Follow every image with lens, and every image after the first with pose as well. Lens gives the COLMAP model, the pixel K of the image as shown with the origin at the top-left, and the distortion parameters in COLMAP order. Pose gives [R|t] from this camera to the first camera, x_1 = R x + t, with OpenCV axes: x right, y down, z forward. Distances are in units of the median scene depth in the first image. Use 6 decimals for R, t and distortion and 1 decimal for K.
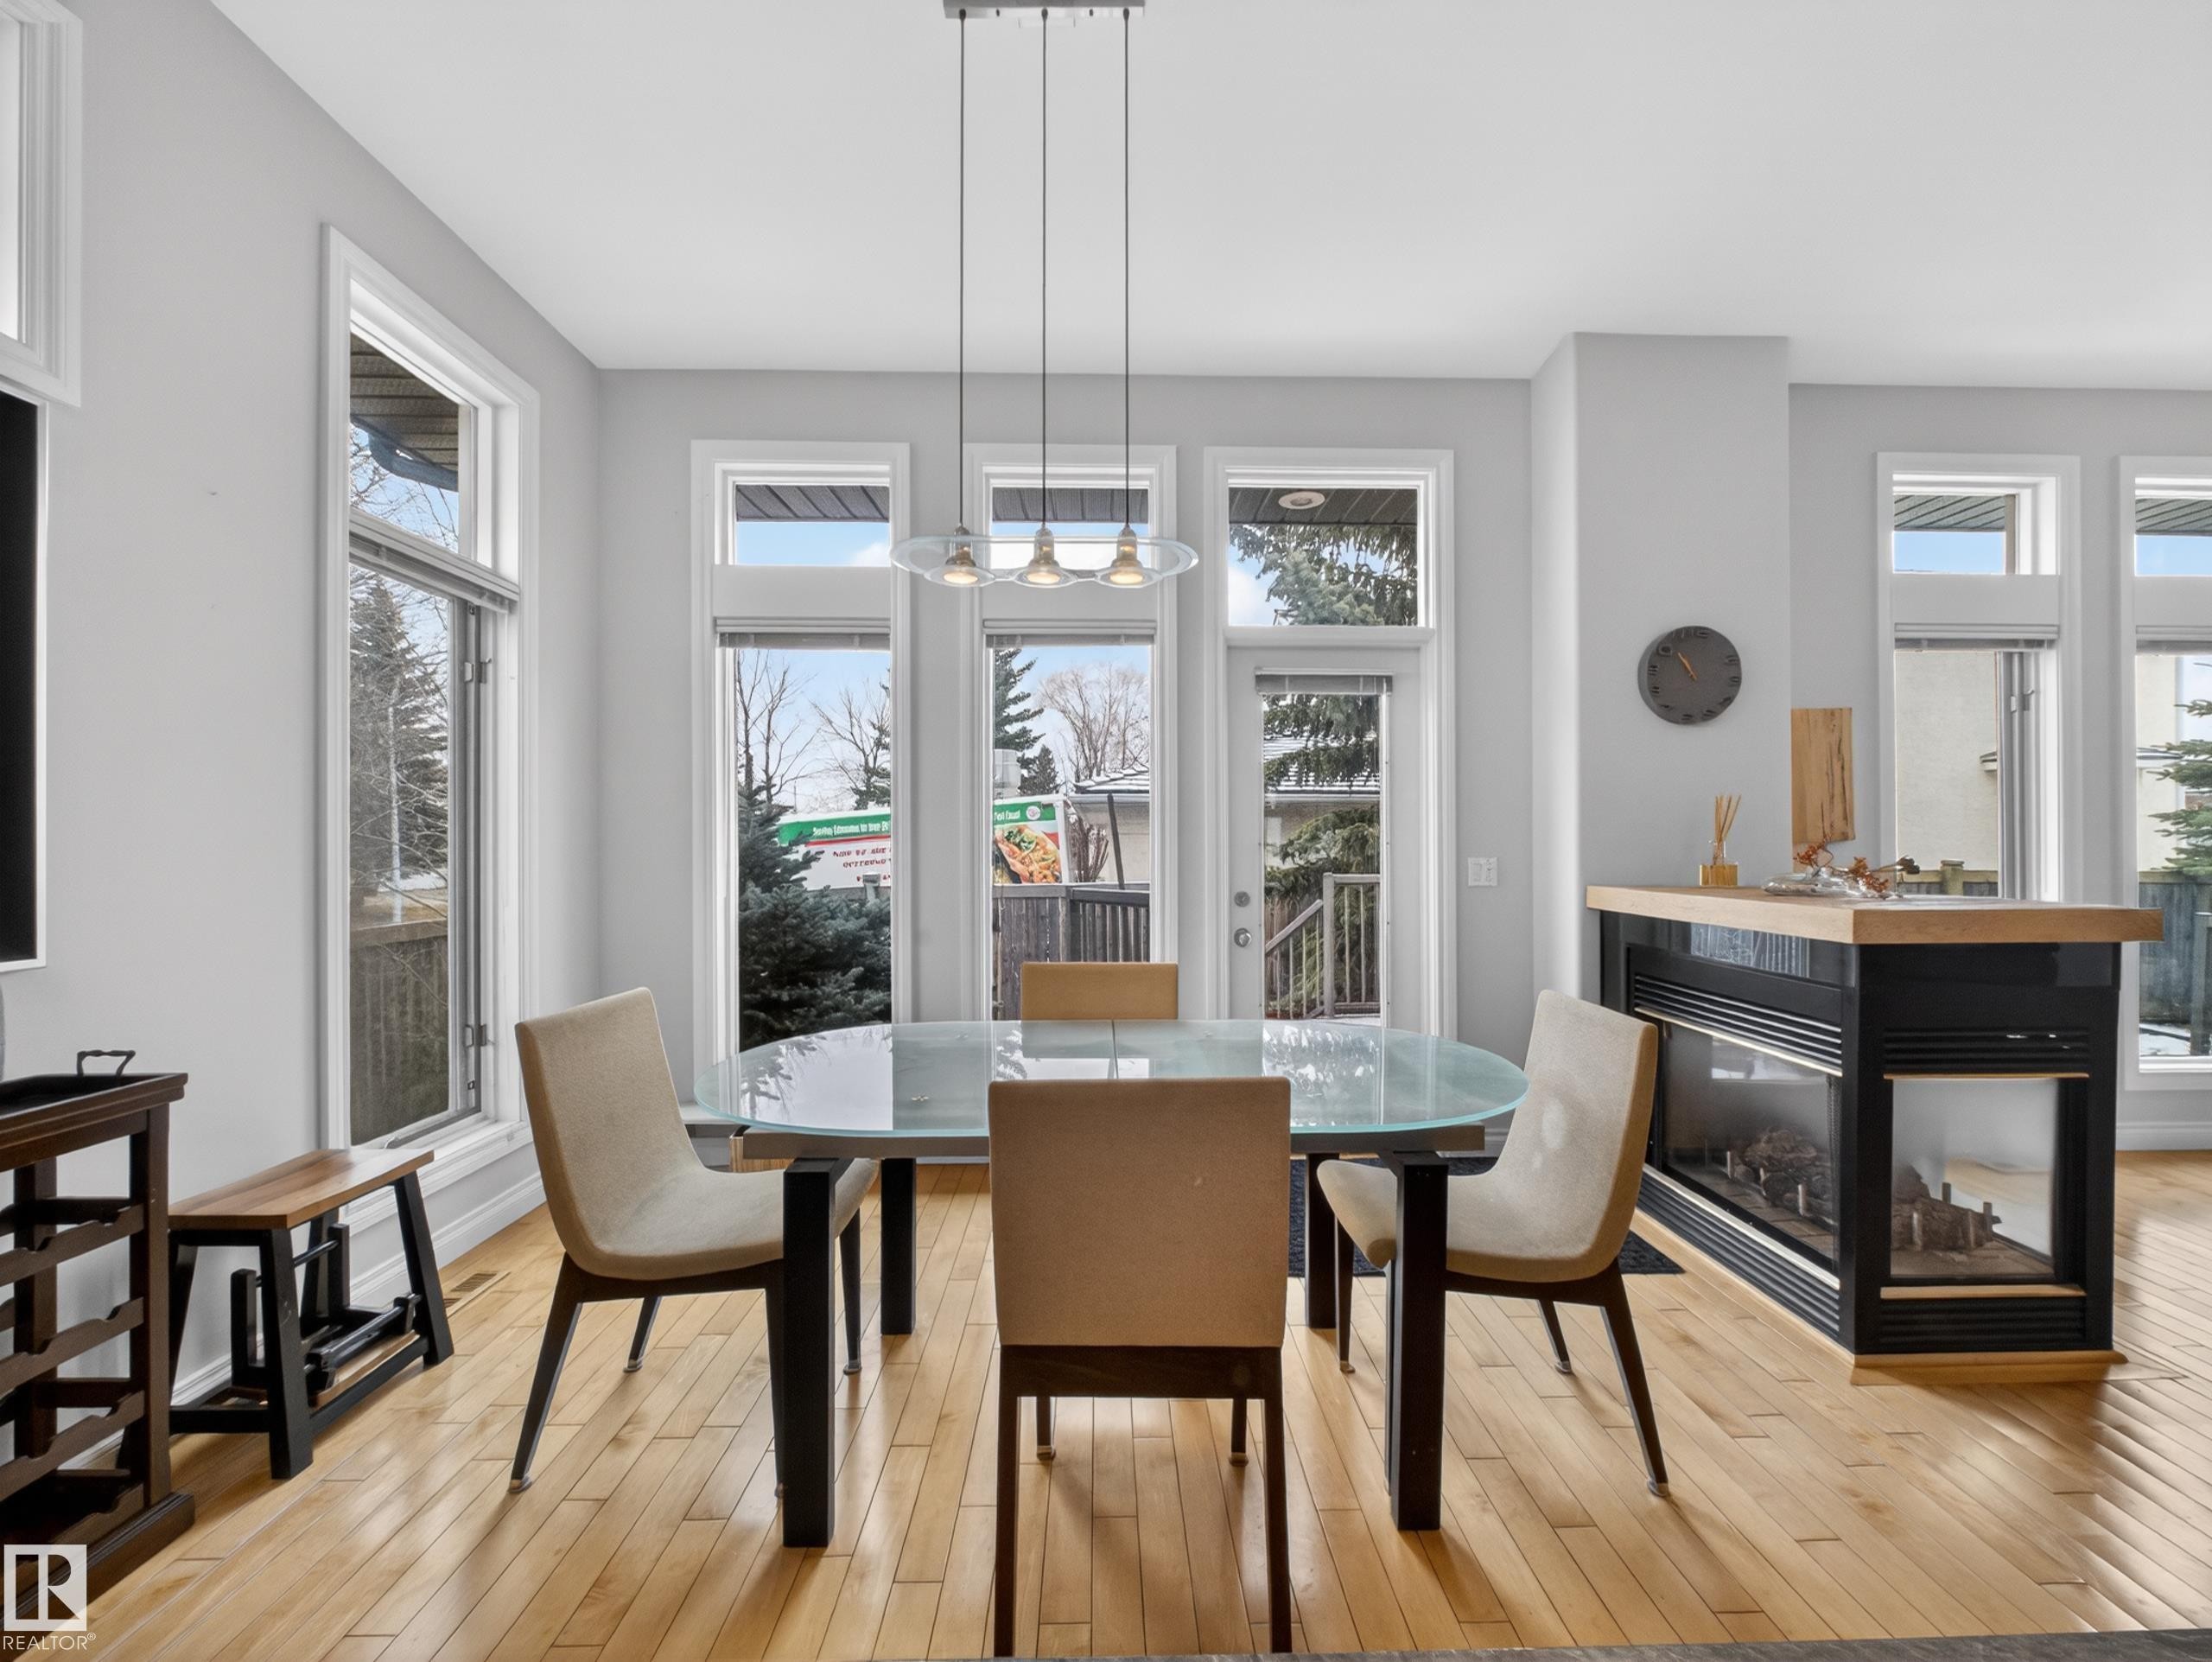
lens RADIAL K [[892.5, 0, 1114.7], [0, 892.5, 843.6], [0, 0, 1]] dist [-0.000202, 0.000020]
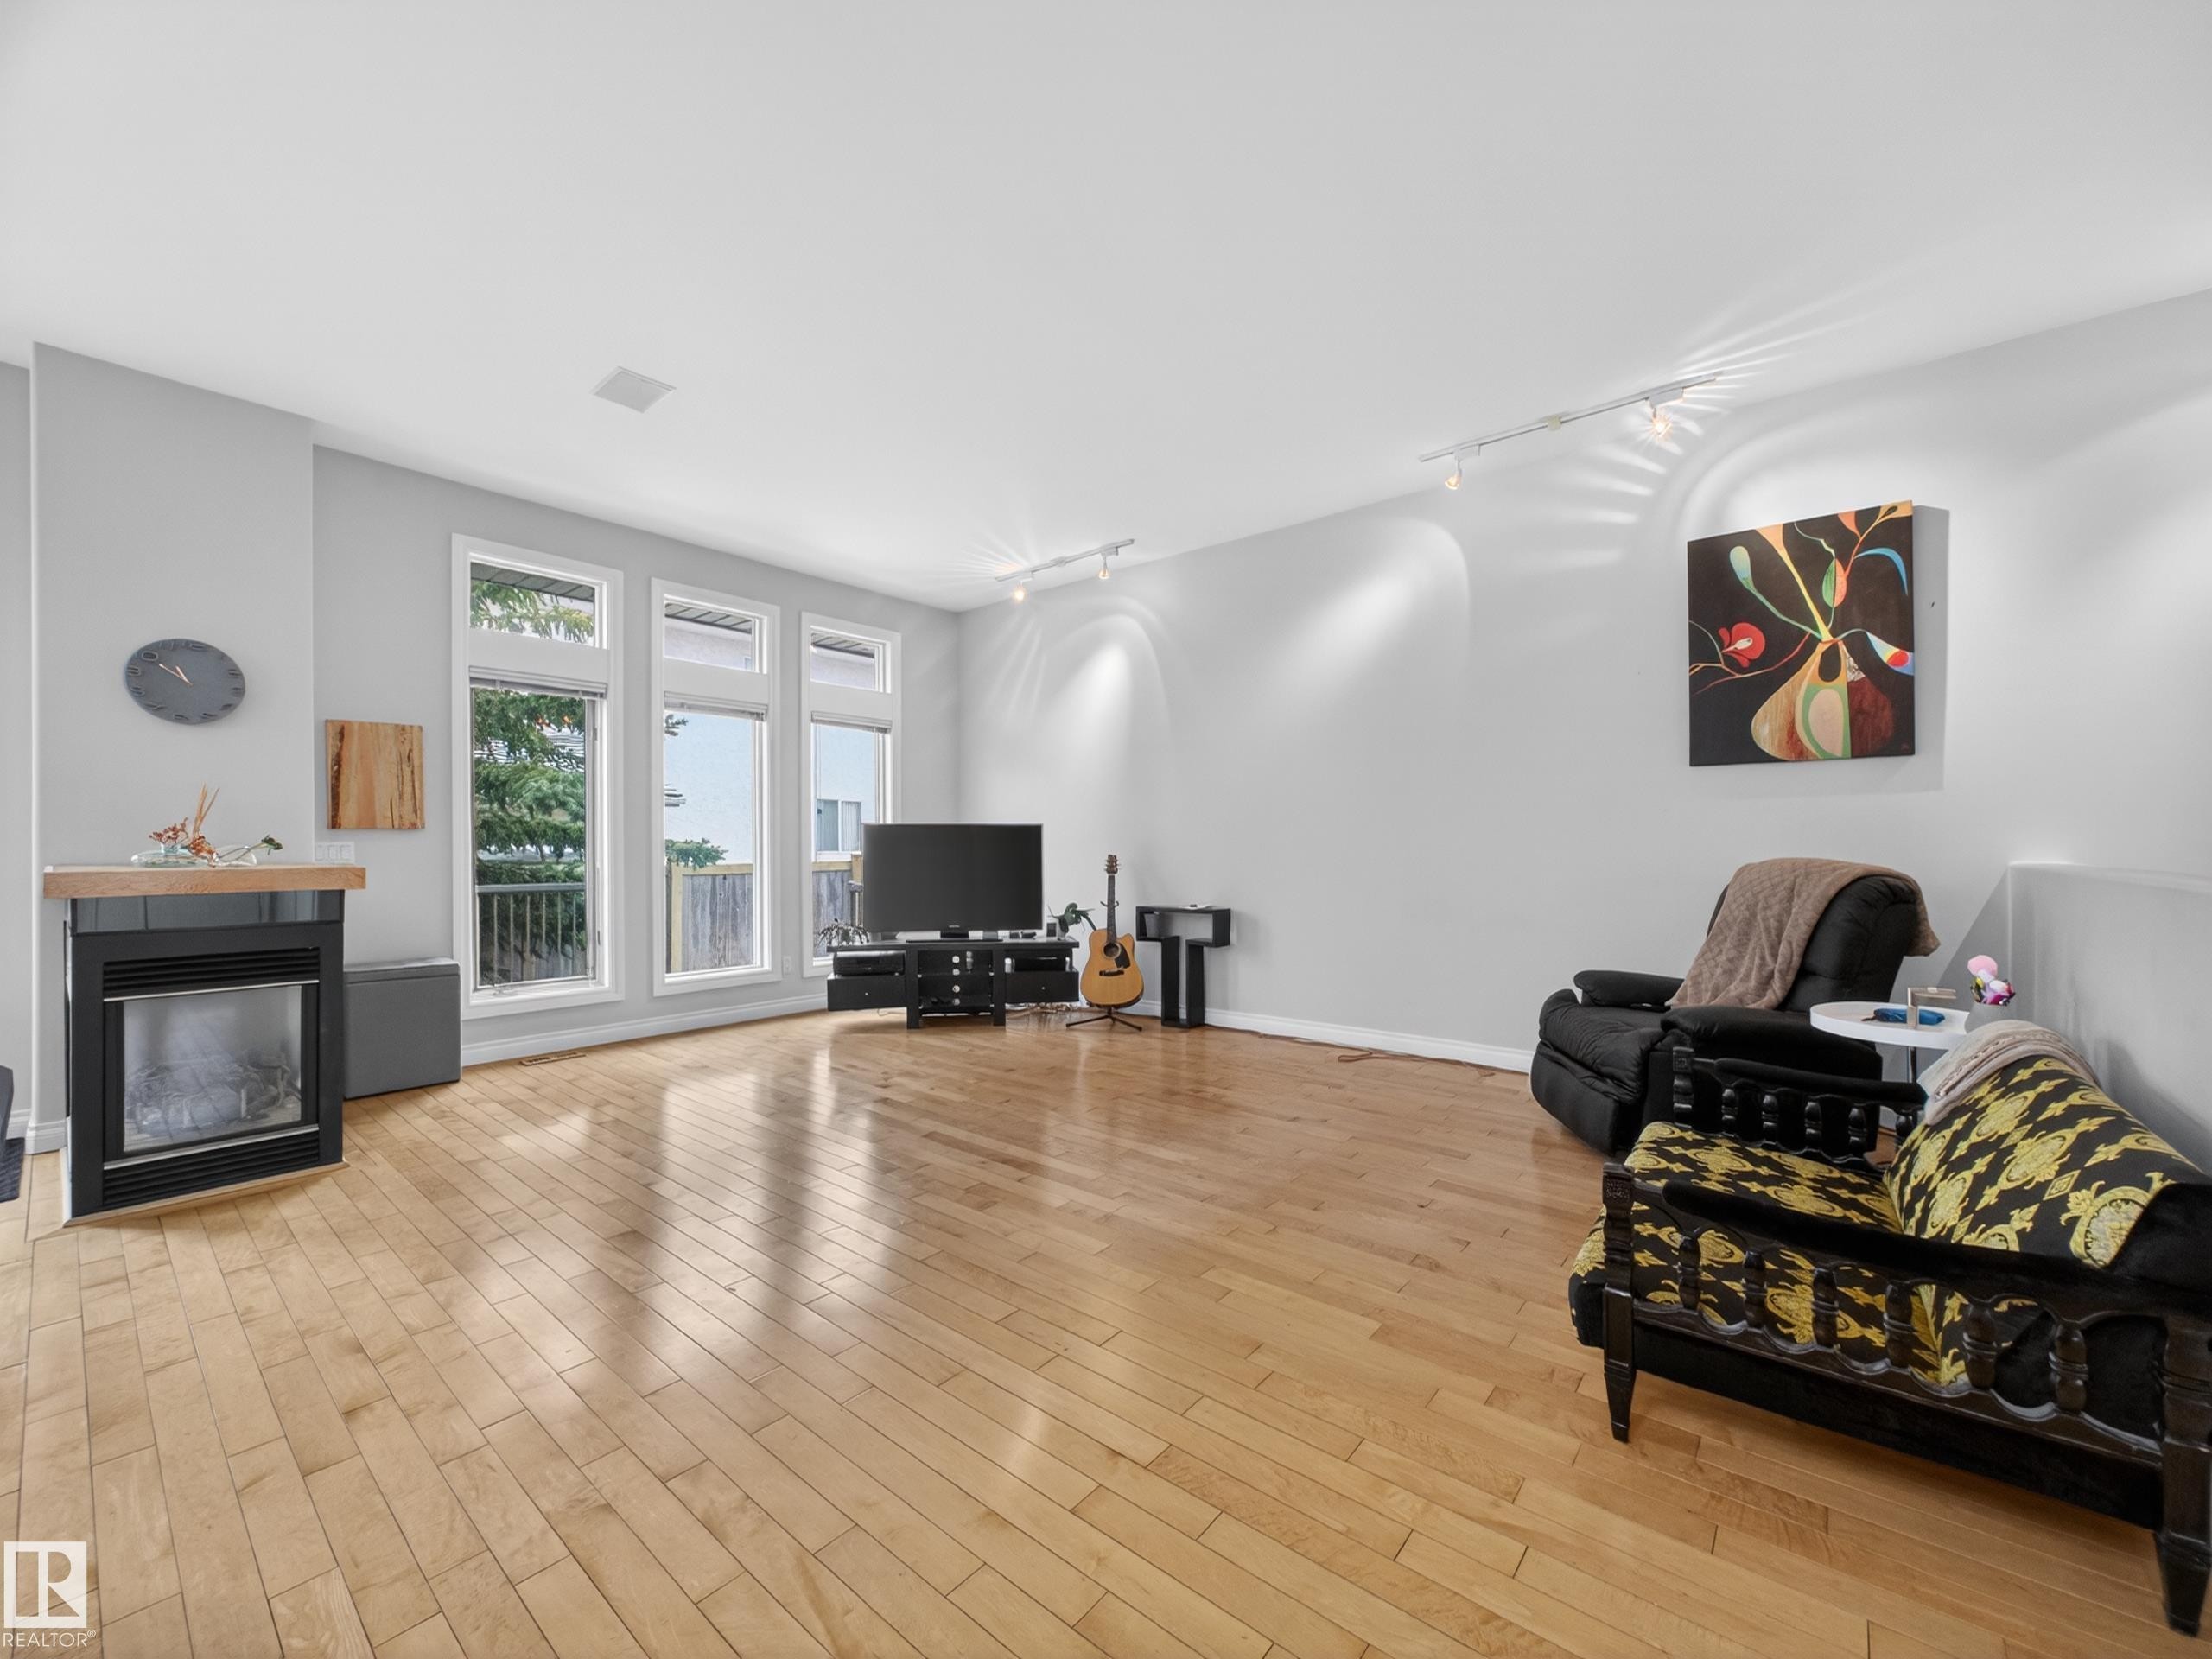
lens RADIAL K [[892.4, 0, 1114.7], [0, 892.4, 842.1], [0, 0, 1]] dist [-0.000202, 0.000020]
pose [[0.659535, 0.003438, 0.751666, 0.572629], [-0.000125, 0.999990, -0.004465, 0.023709], [-0.751674, 0.002851, 0.659529, -0.660459]]
